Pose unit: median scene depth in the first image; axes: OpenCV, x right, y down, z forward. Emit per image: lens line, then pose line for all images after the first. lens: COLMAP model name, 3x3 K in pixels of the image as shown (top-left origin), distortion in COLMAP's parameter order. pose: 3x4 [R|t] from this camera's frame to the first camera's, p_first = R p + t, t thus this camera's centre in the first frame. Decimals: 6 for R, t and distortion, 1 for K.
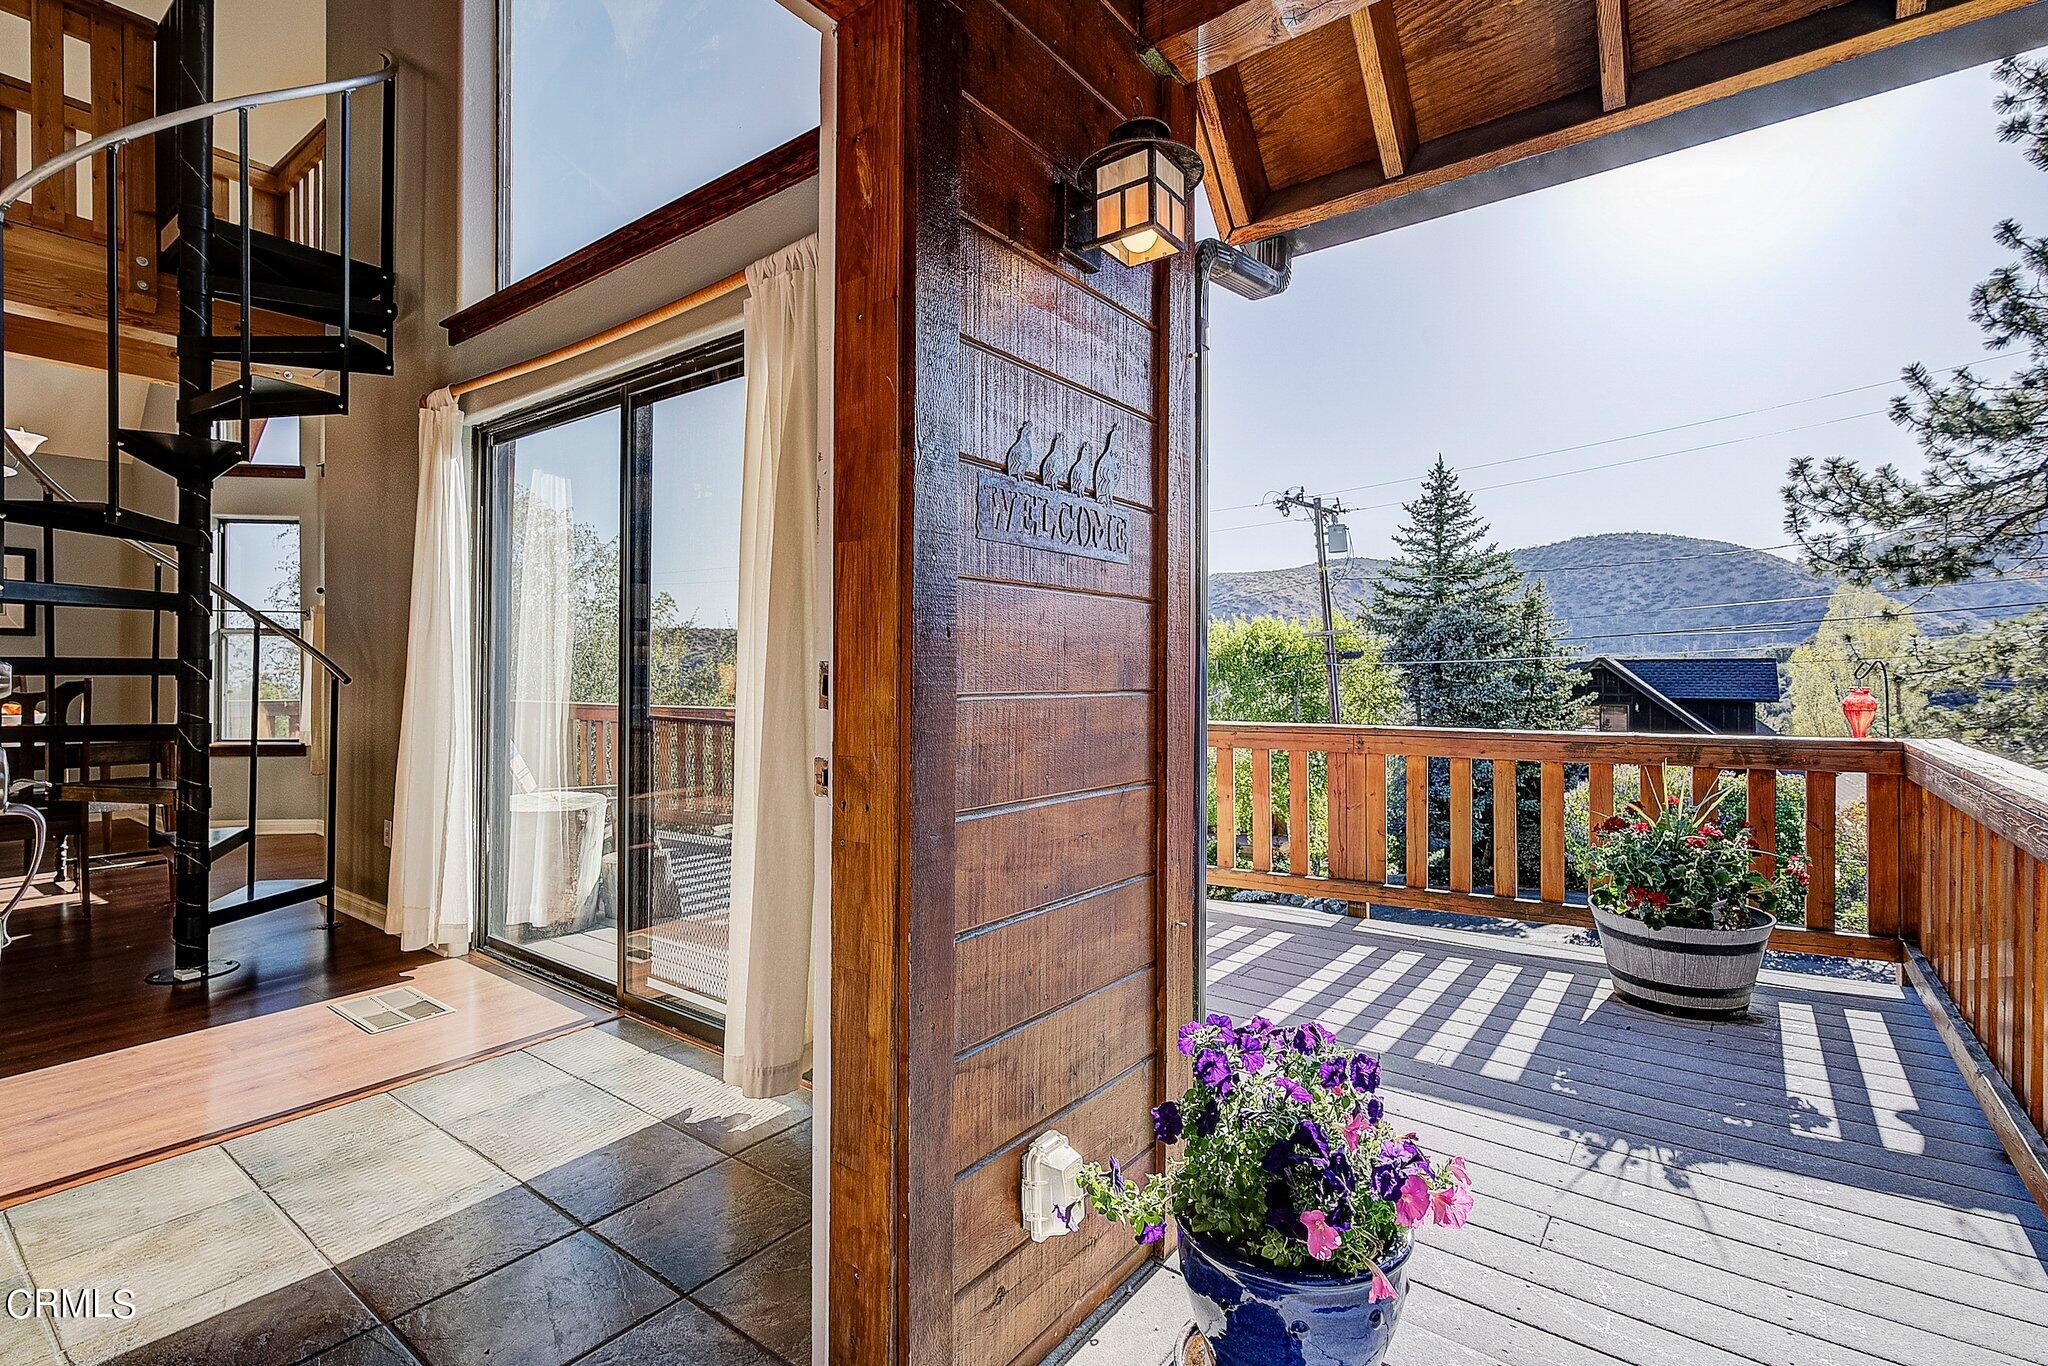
lens RADIAL K [[950.4, 0, 1018.1], [0, 950.4, 663.9], [0, 0, 1]] dist [-0.004907, 0.001794]
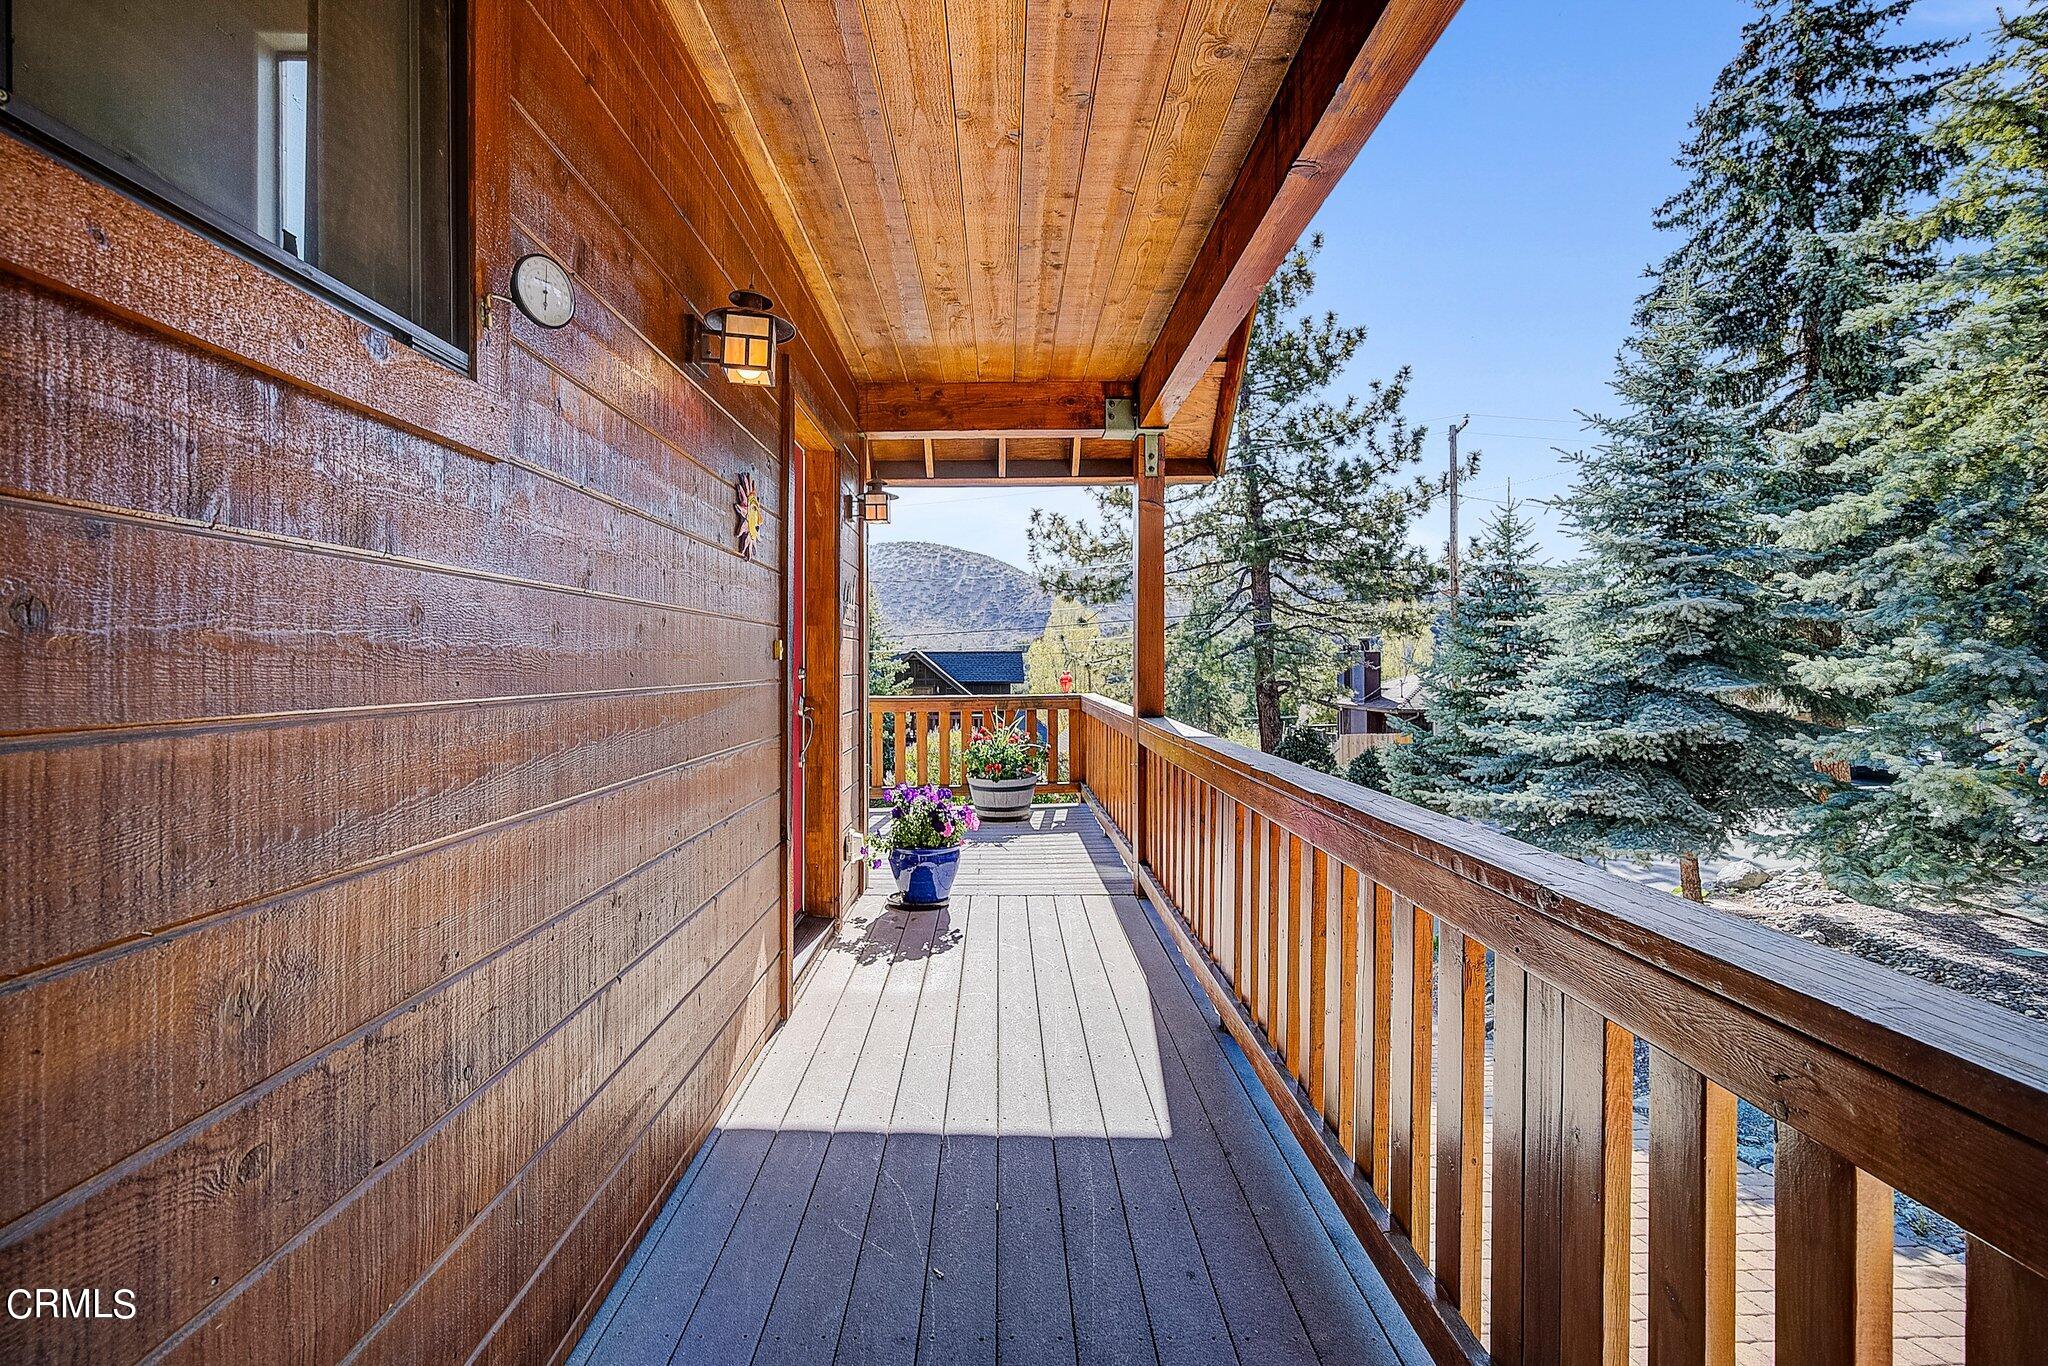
lens RADIAL K [[950.4, 0, 1022.8], [0, 950.4, 671.0], [0, 0, 1]] dist [-0.004907, 0.001794]
pose [[0.778423, -0.011721, 0.627631, -0.081582], [0.000632, 0.999840, 0.017888, -0.002089], [-0.627740, -0.013528, 0.778306, -0.092828]]
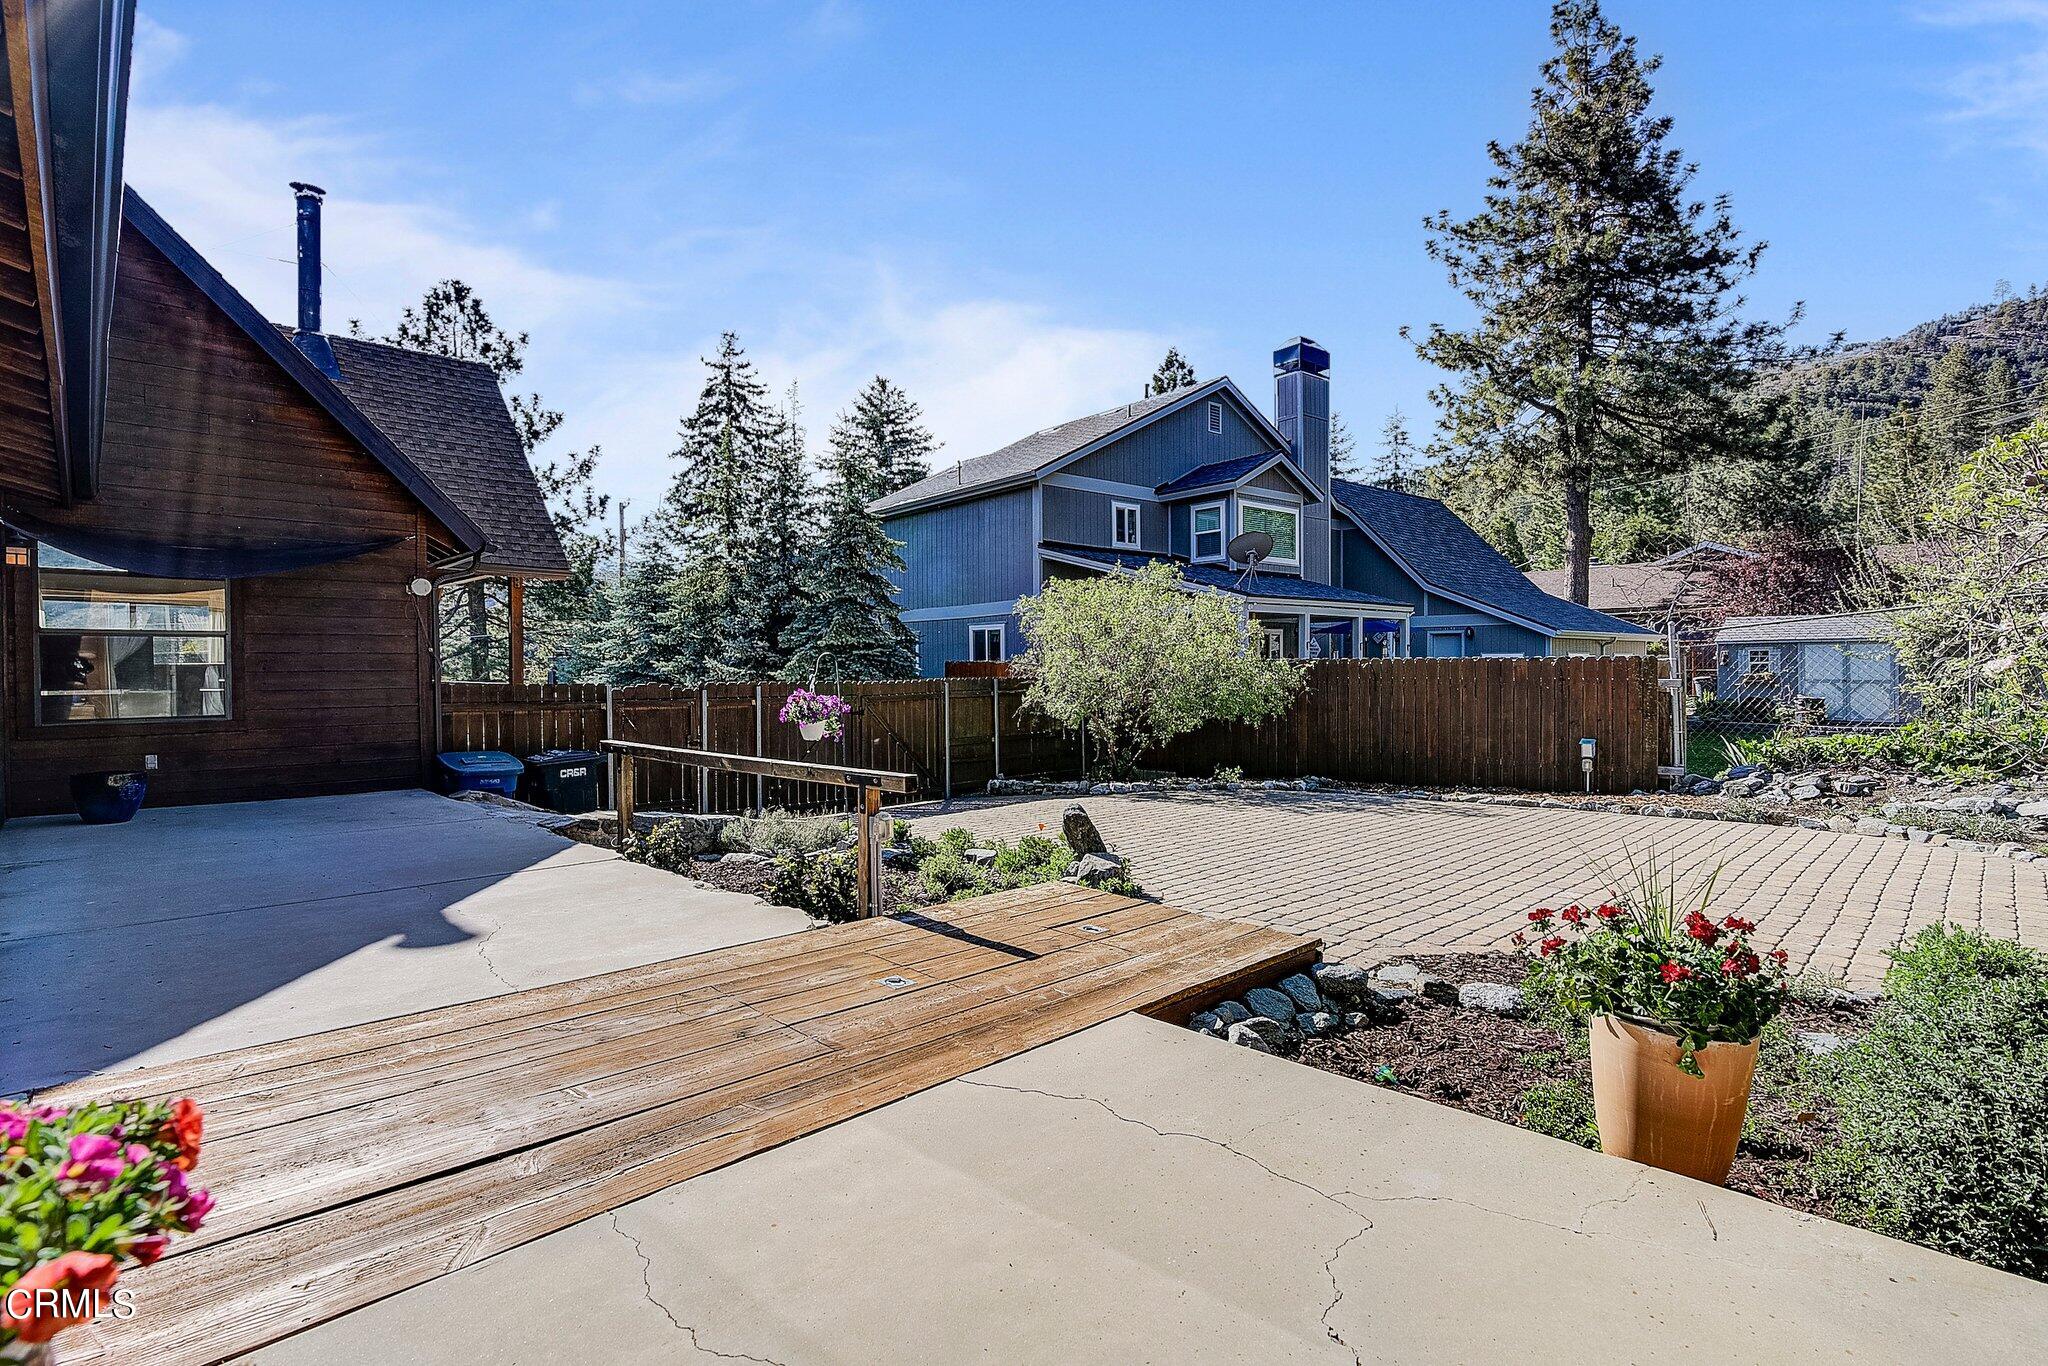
lens RADIAL K [[950.4, 0, 1019.8], [0, 950.4, 672.9], [0, 0, 1]] dist [-0.004907, 0.001794]
pose [[0.135158, -0.009974, 0.990774, -0.168108], [-0.001199, 0.999947, 0.010230, -0.000836], [-0.990823, -0.002571, 0.135139, -0.162259]]
